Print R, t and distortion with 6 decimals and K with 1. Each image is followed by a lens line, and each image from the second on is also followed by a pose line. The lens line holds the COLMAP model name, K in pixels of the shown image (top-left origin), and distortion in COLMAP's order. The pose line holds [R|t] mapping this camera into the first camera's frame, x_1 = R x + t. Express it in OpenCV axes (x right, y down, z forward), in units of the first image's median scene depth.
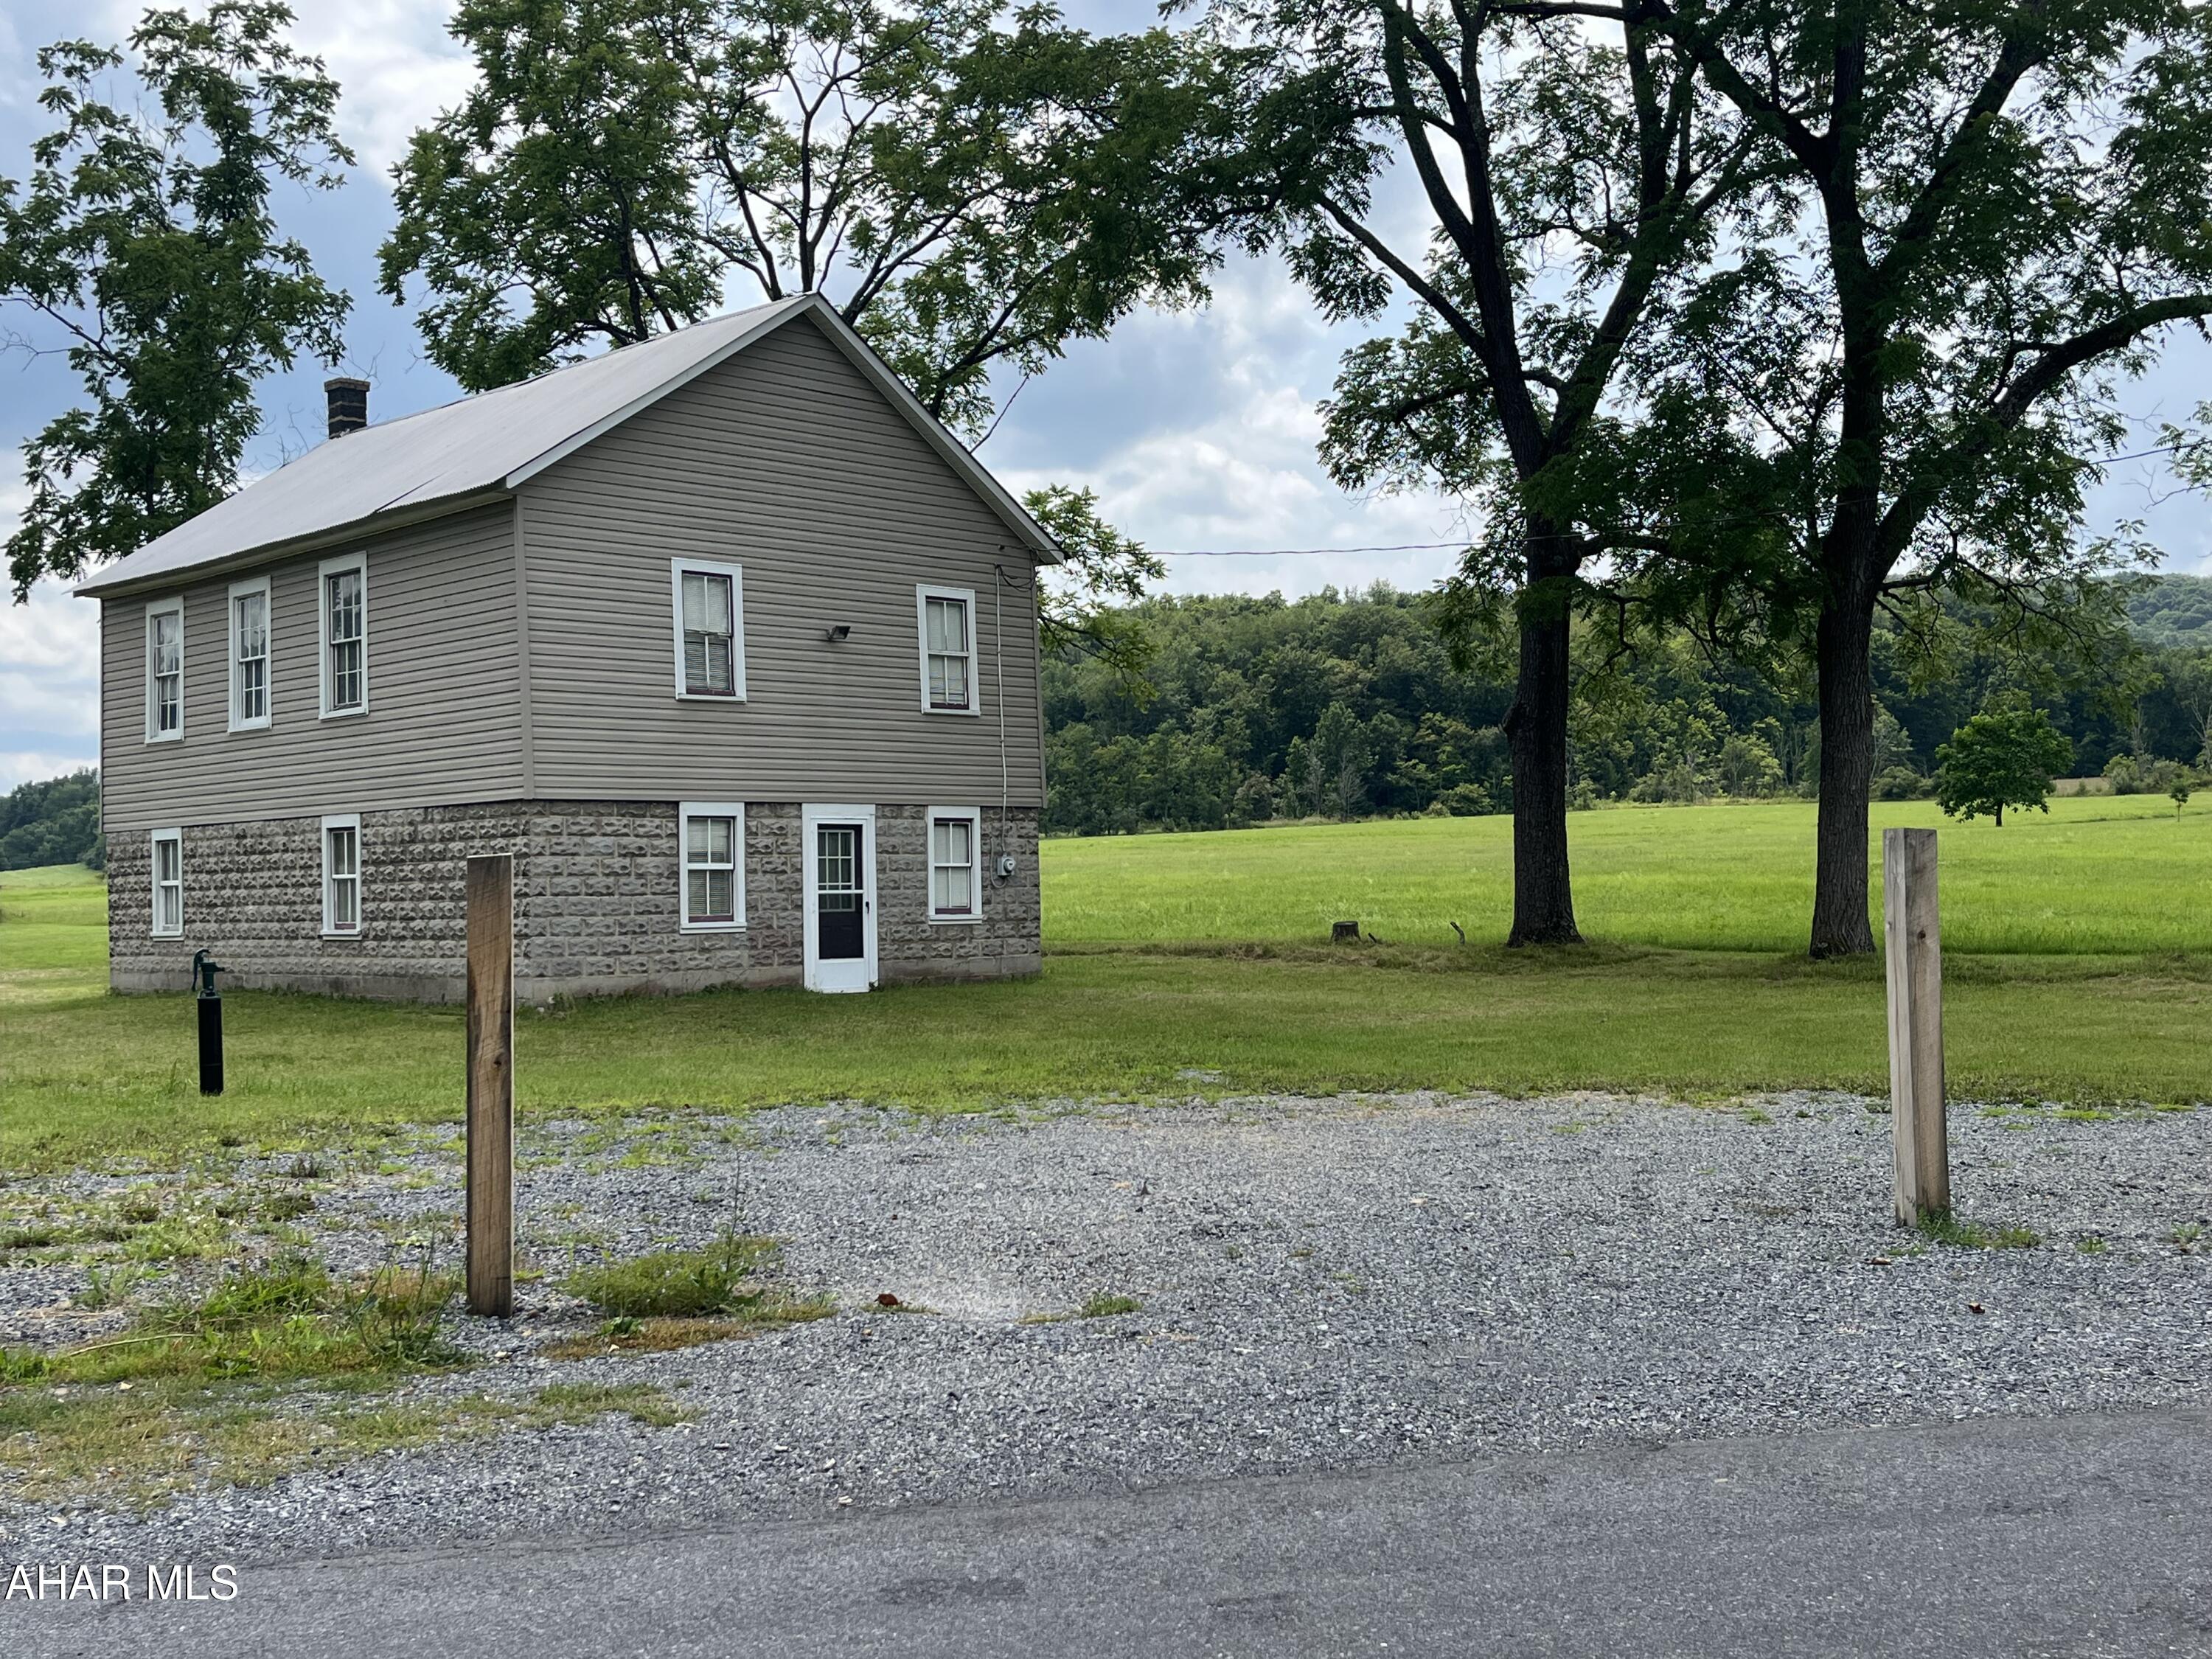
lens RADIAL K [[2274.7, 0, 1093.5], [0, 2274.7, 842.0], [0, 0, 1]] dist [0.050368, 0.000000]
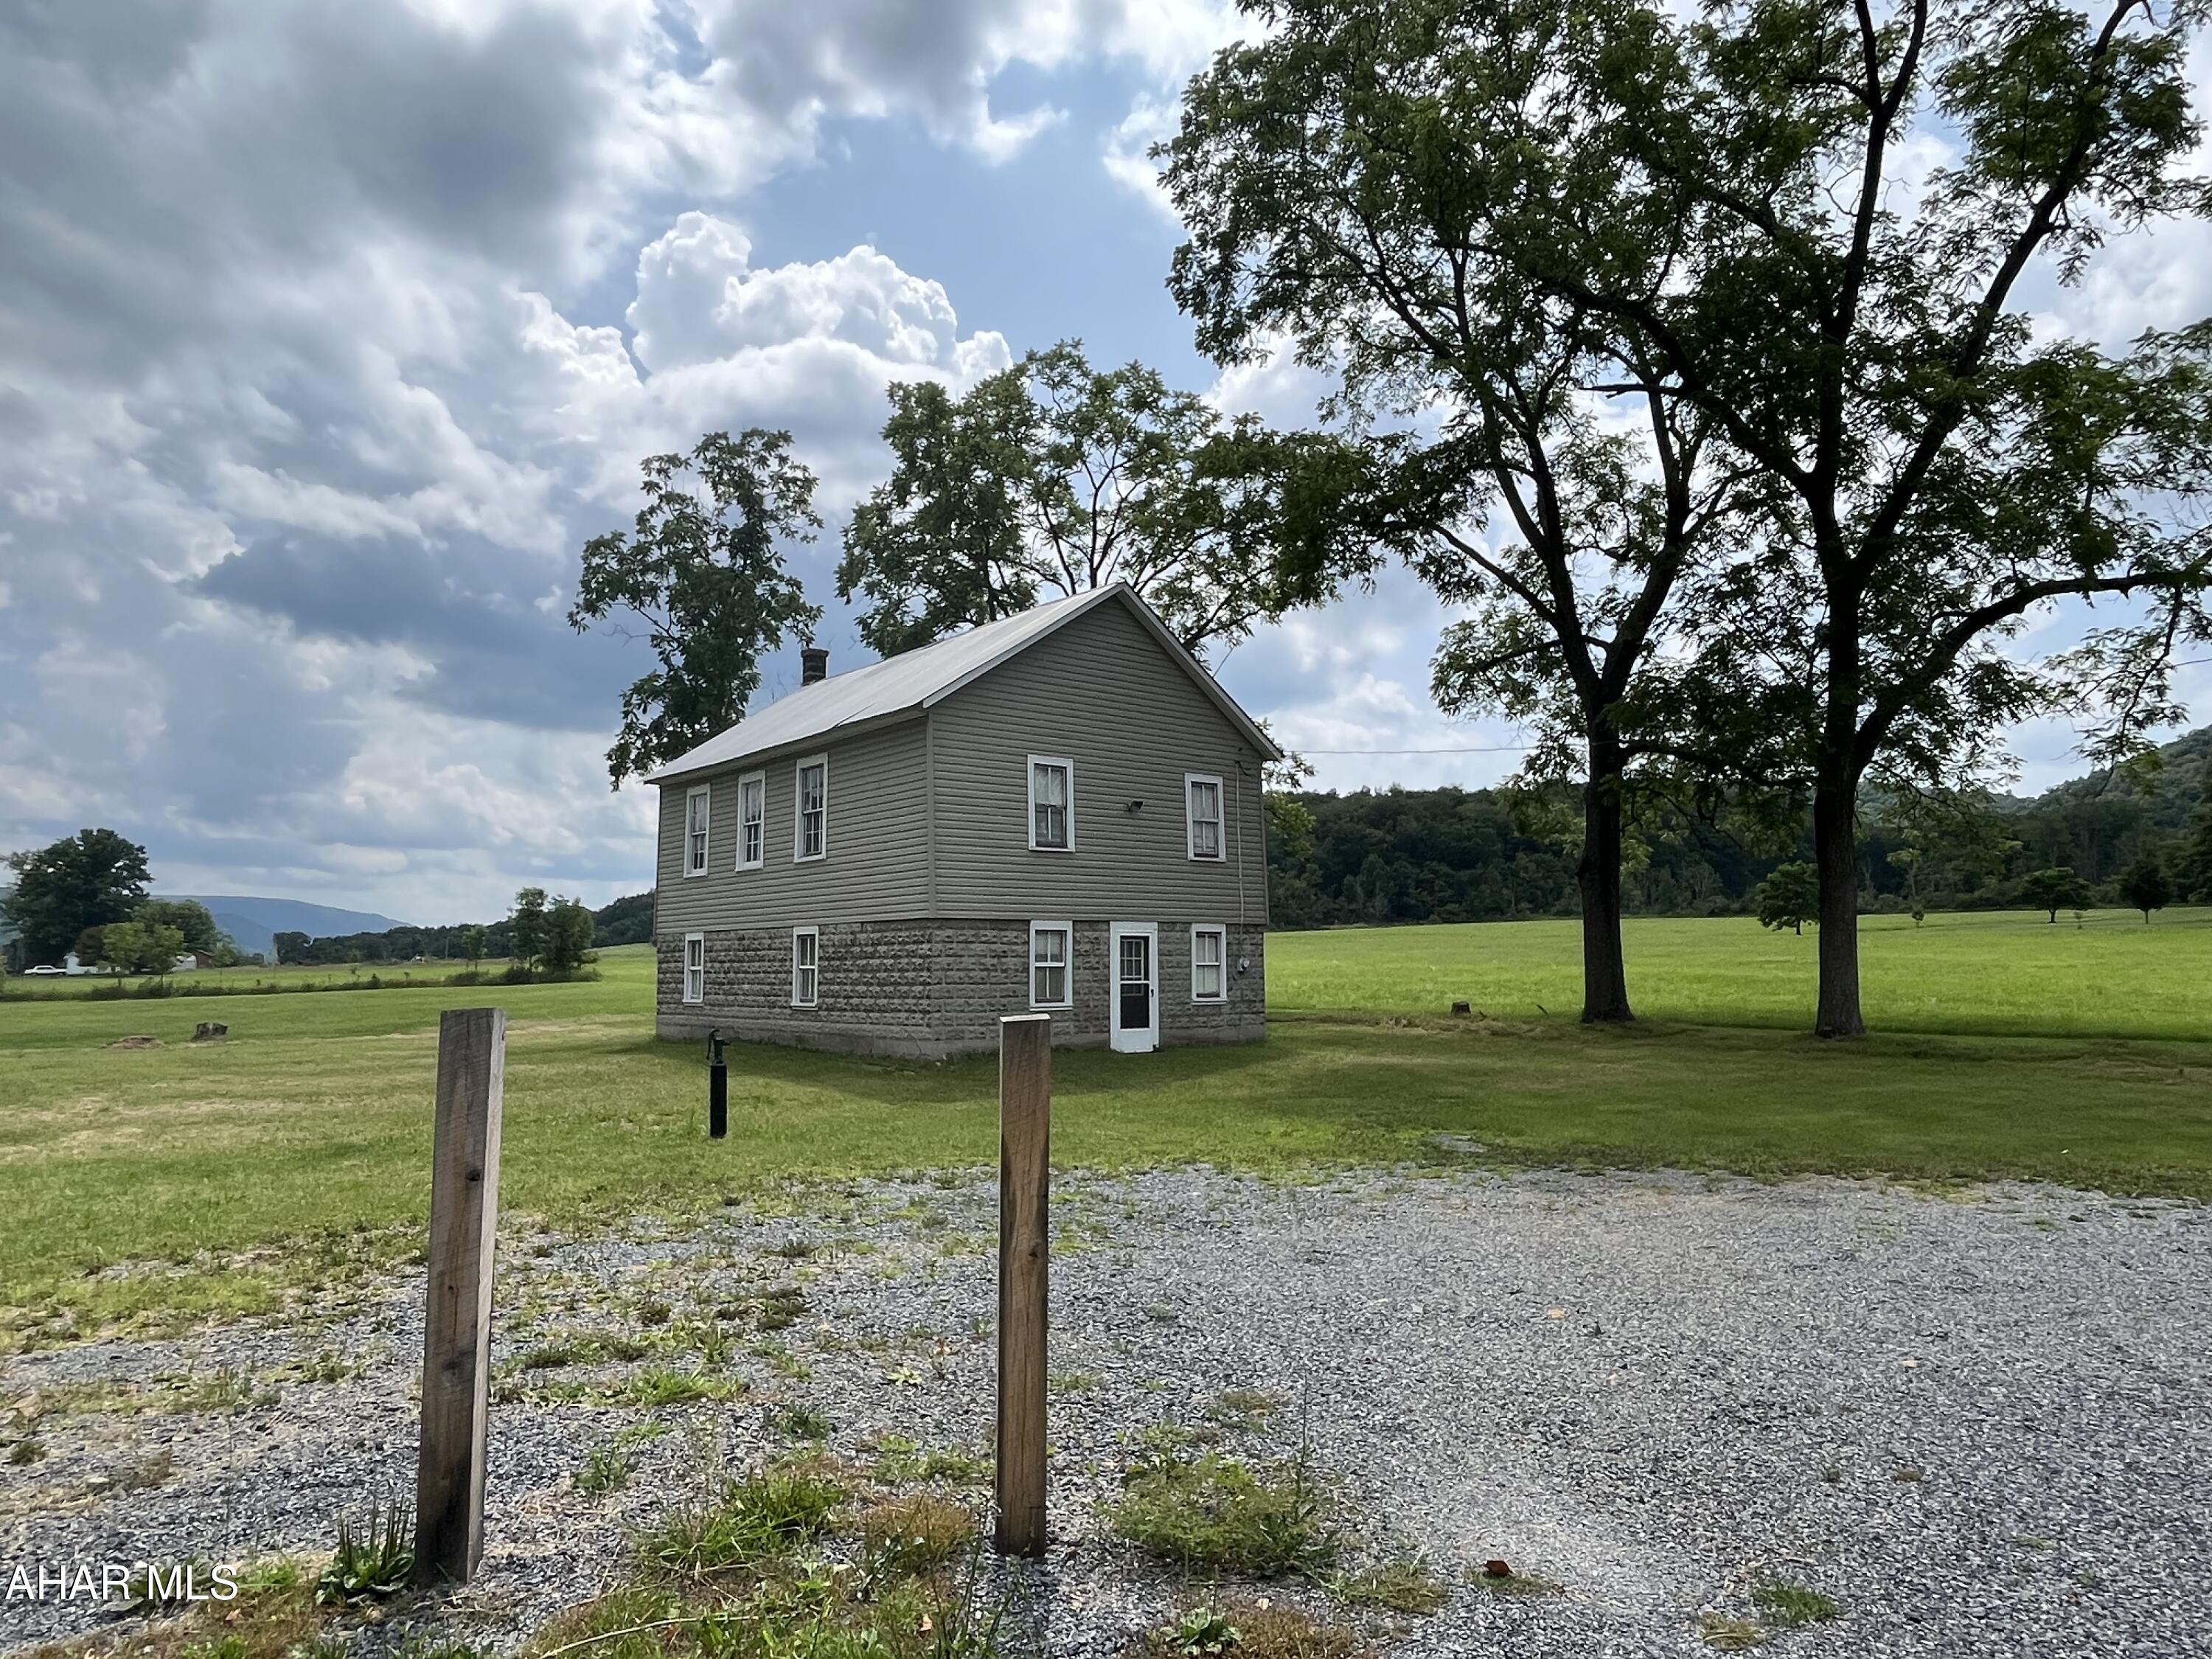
lens RADIAL K [[1324.4, 0, 1112.9], [0, 1324.4, 836.2], [0, 0, 1]] dist [-0.004174, 0.001200]
pose [[0.996713, 0.003947, -0.080911, -0.050182], [-0.009964, 0.997202, -0.074093, -0.007399], [0.080392, 0.074656, 0.993964, 0.127094]]
